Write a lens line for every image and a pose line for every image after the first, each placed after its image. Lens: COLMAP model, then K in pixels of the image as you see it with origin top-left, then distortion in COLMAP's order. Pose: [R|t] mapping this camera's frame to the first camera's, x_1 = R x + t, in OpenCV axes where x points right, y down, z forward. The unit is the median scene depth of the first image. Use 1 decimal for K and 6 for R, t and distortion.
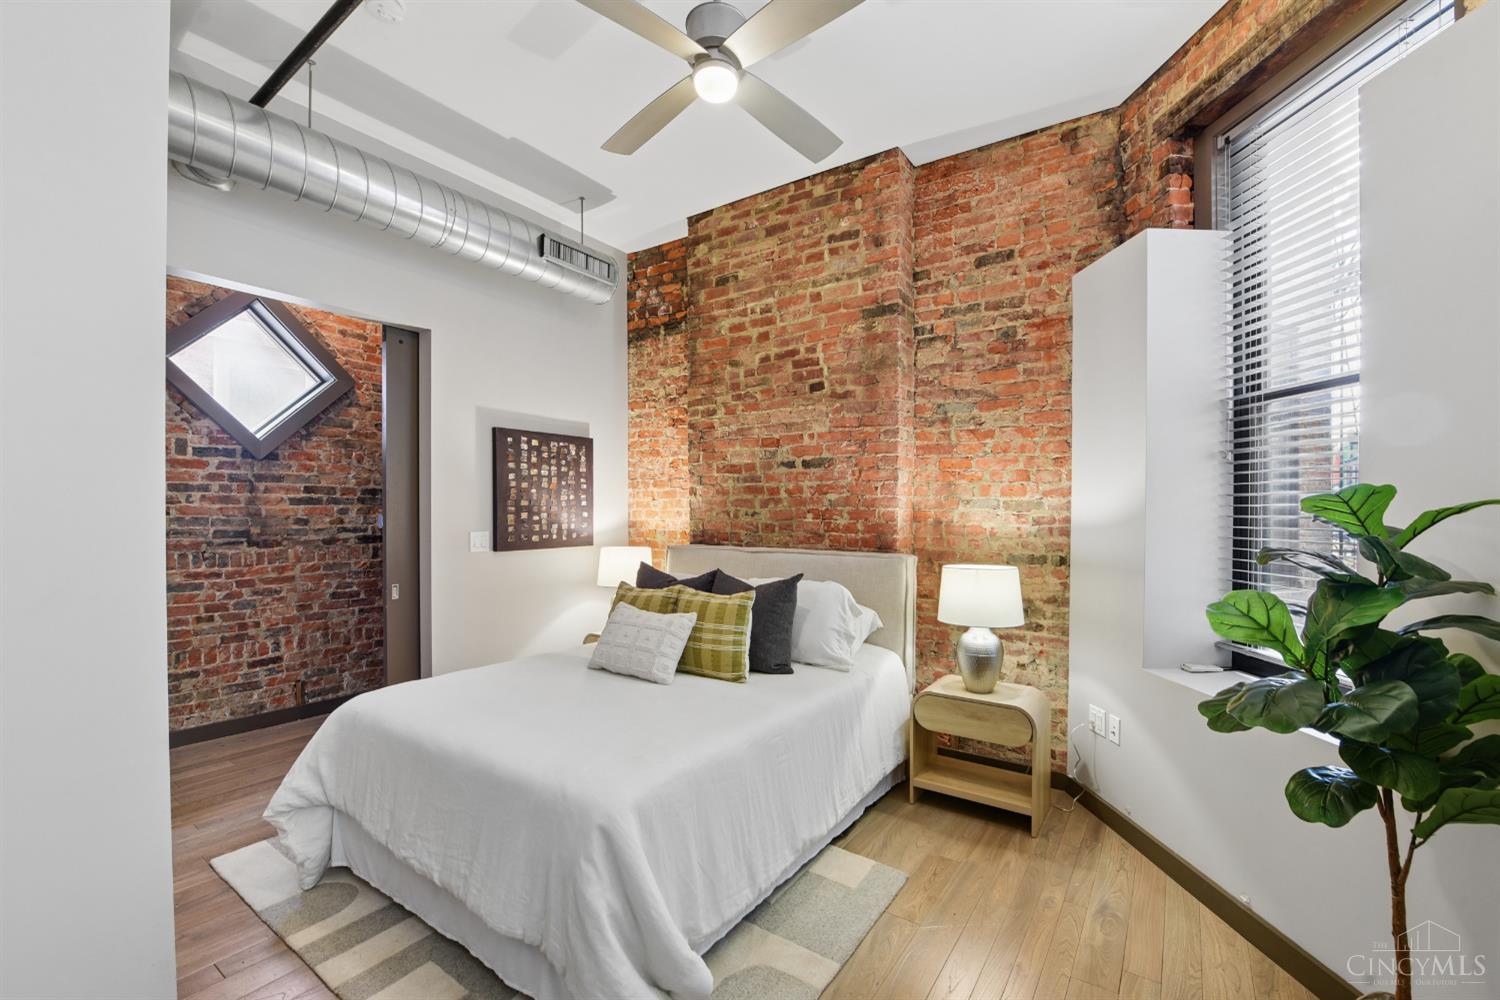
lens RADIAL K [[616.3, 0, 775.5], [0, 616.3, 515.0], [0, 0, 1]] dist [-0.014249, -0.000124]
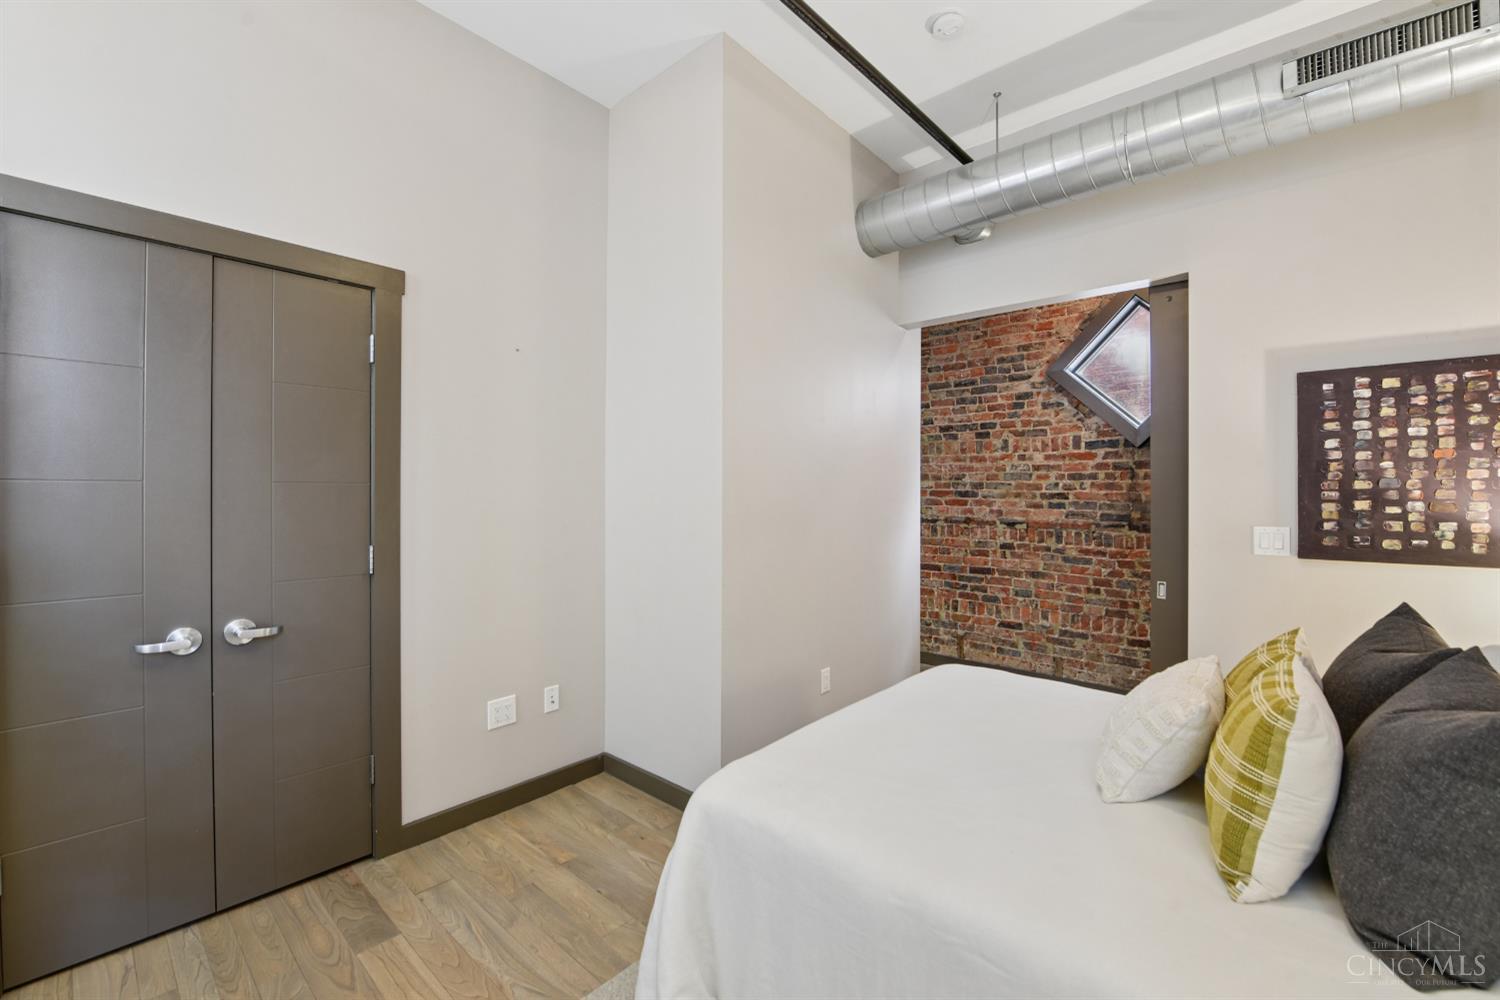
lens RADIAL K [[624.4, 0, 758.3], [0, 624.4, 490.9], [0, 0, 1]] dist [-0.017454, -0.000531]
pose [[-0.140062, -0.006821, -0.990119, 0.296350], [-0.013736, 0.999893, -0.004946, -0.002357], [0.990047, 0.012907, -0.140141, 0.511852]]
